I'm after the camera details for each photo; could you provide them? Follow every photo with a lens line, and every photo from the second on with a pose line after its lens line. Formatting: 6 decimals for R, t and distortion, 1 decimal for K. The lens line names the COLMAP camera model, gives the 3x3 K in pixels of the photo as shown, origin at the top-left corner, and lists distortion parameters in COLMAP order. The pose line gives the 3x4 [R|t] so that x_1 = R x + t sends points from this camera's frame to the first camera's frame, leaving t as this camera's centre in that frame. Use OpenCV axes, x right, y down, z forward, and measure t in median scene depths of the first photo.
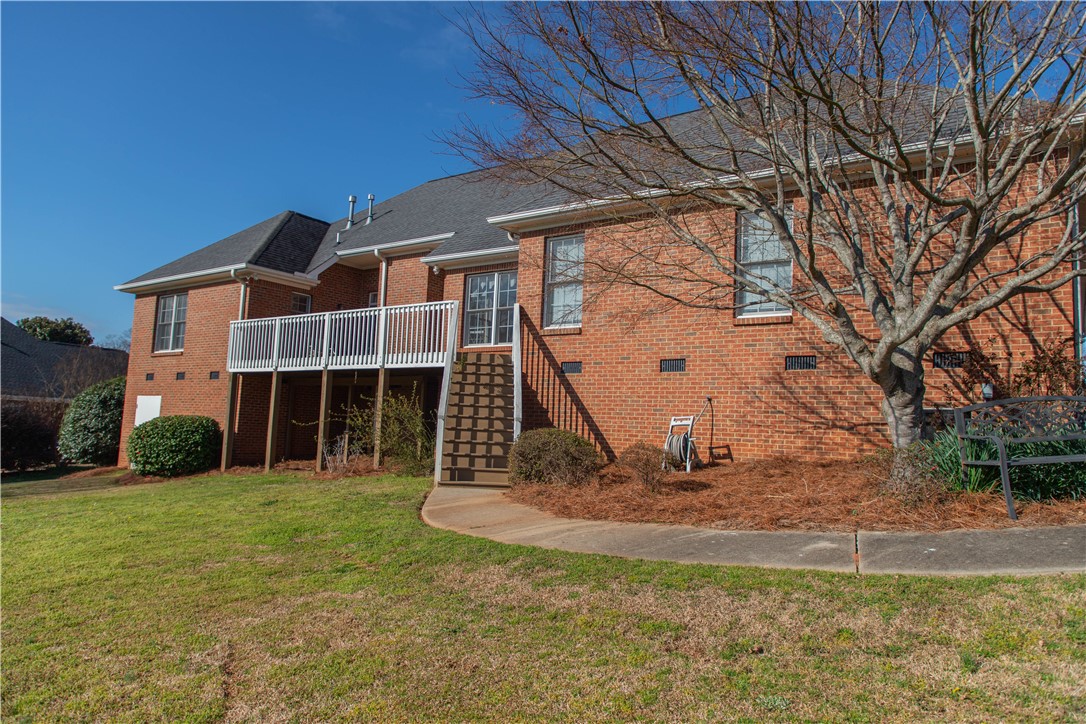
lens RADIAL K [[734.1, 0, 543.0], [0, 734.1, 362.0], [0, 0, 1]] dist [0.003051, 0.001370]
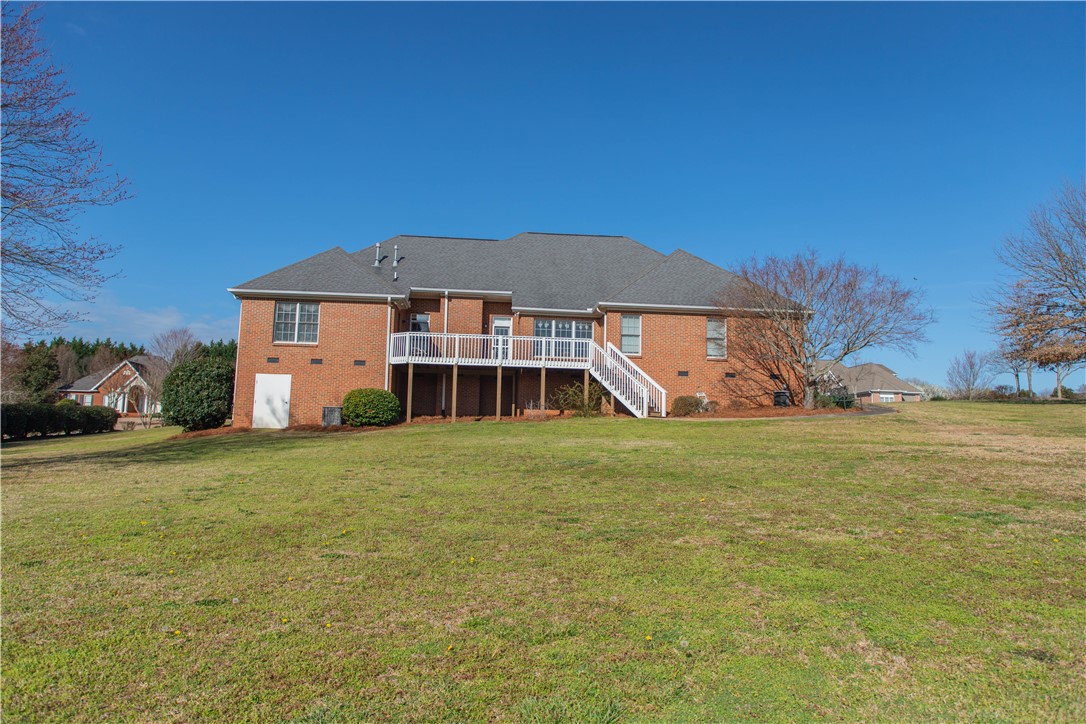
lens RADIAL K [[734.1, 0, 543.0], [0, 734.1, 362.0], [0, 0, 1]] dist [0.003051, 0.001370]
pose [[0.760433, 0.052206, 0.647315, -1.313349], [-0.055022, 0.998359, -0.015881, 0.021978], [-0.647082, -0.023541, 0.762057, -0.462240]]
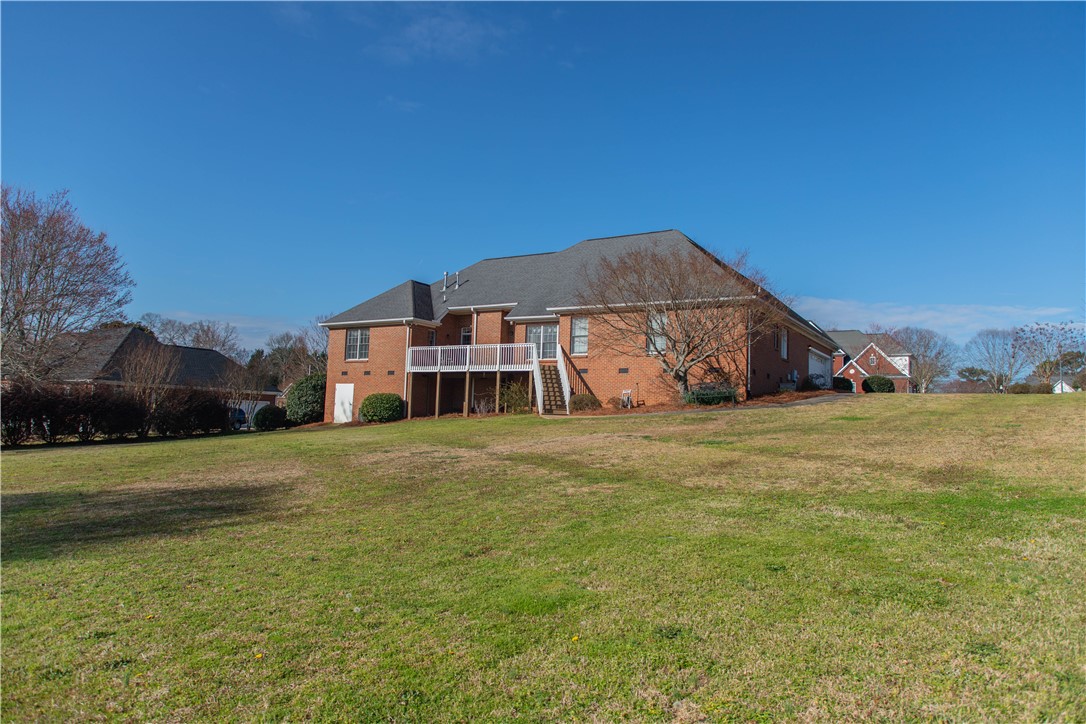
lens RADIAL K [[734.1, 0, 543.0], [0, 734.1, 362.0], [0, 0, 1]] dist [0.003051, 0.001370]
pose [[0.997646, -0.003021, 0.068503, -0.204211], [0.001790, 0.999836, 0.018014, -0.052401], [-0.068546, -0.017849, 0.997488, -1.123297]]
